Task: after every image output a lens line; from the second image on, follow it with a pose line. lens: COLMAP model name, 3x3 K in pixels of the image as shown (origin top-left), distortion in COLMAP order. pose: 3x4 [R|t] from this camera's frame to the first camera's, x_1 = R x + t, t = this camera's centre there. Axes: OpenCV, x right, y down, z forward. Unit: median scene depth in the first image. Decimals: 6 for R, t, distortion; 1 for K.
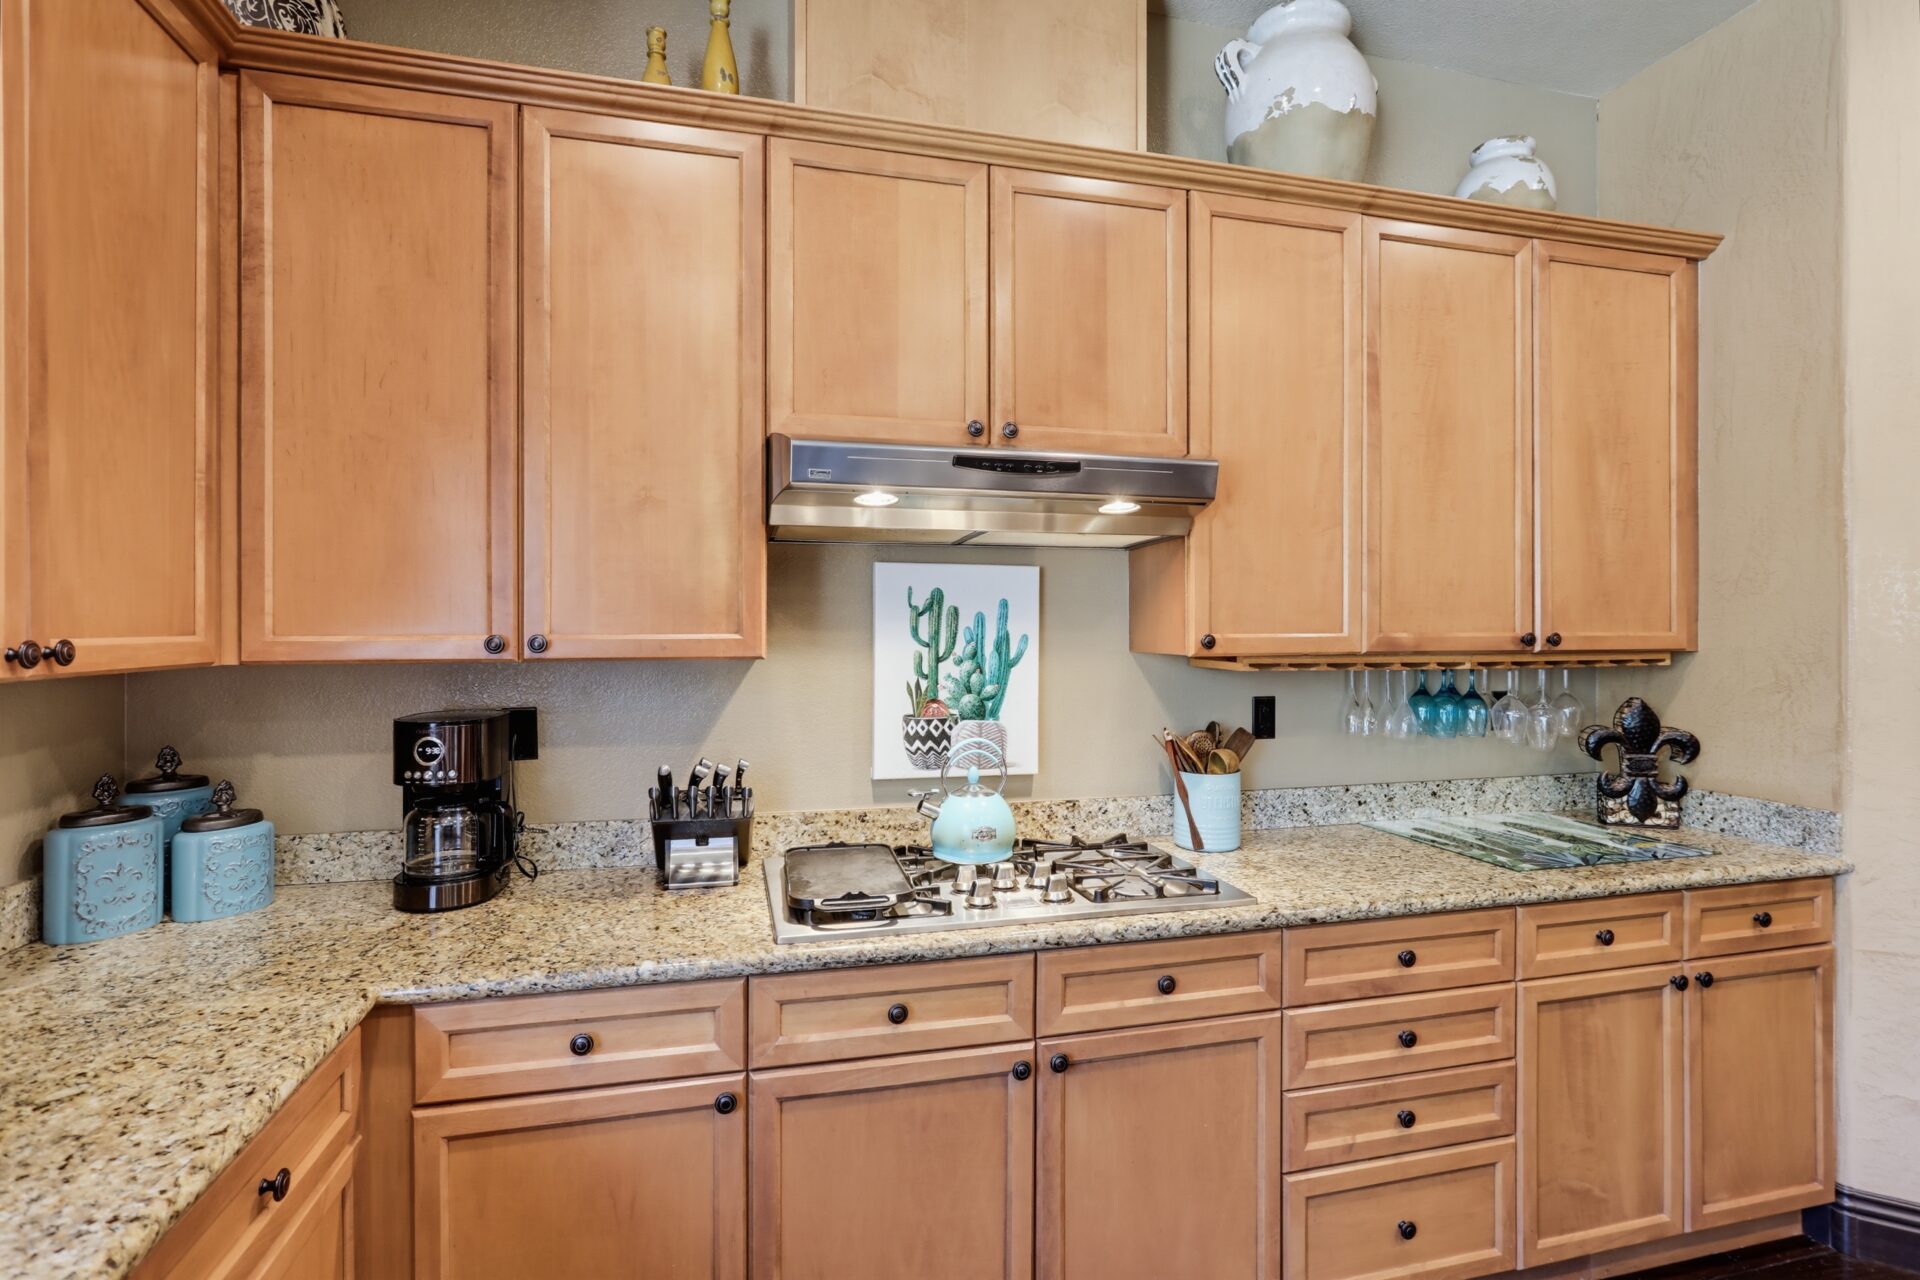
lens RADIAL K [[970.3, 0, 977.9], [0, 970.3, 623.9], [0, 0, 1]] dist [-0.000498, 0.000447]
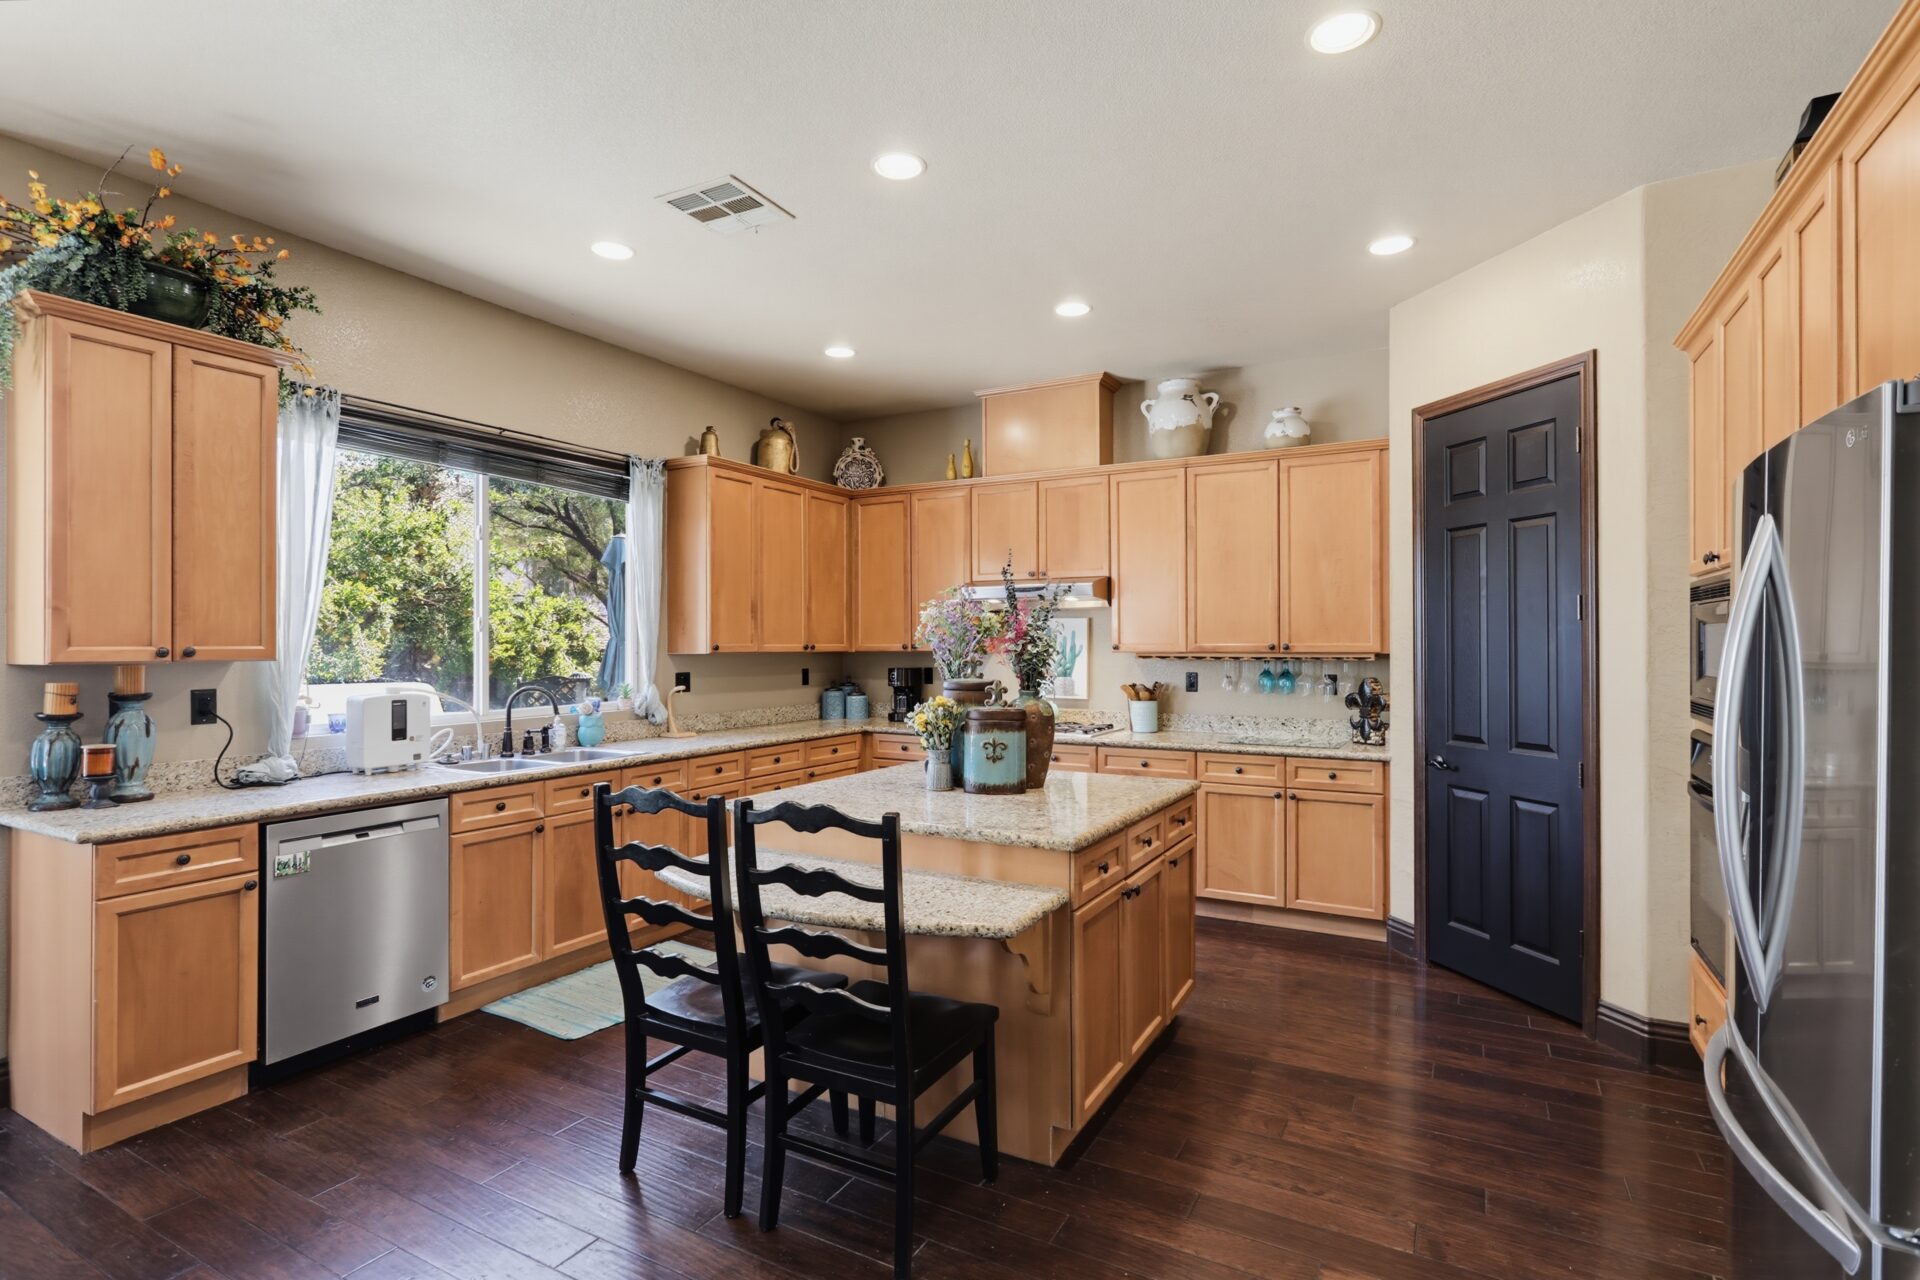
lens RADIAL K [[925.4, 0, 954.5], [0, 925.4, 640.9], [0, 0, 1]] dist [-0.001009, 0.000094]
pose [[0.714947, -0.002776, -0.699174, 1.726210], [0.002017, 0.999996, -0.001908, 0.005878], [0.699176, -0.000046, 0.714949, -1.119327]]
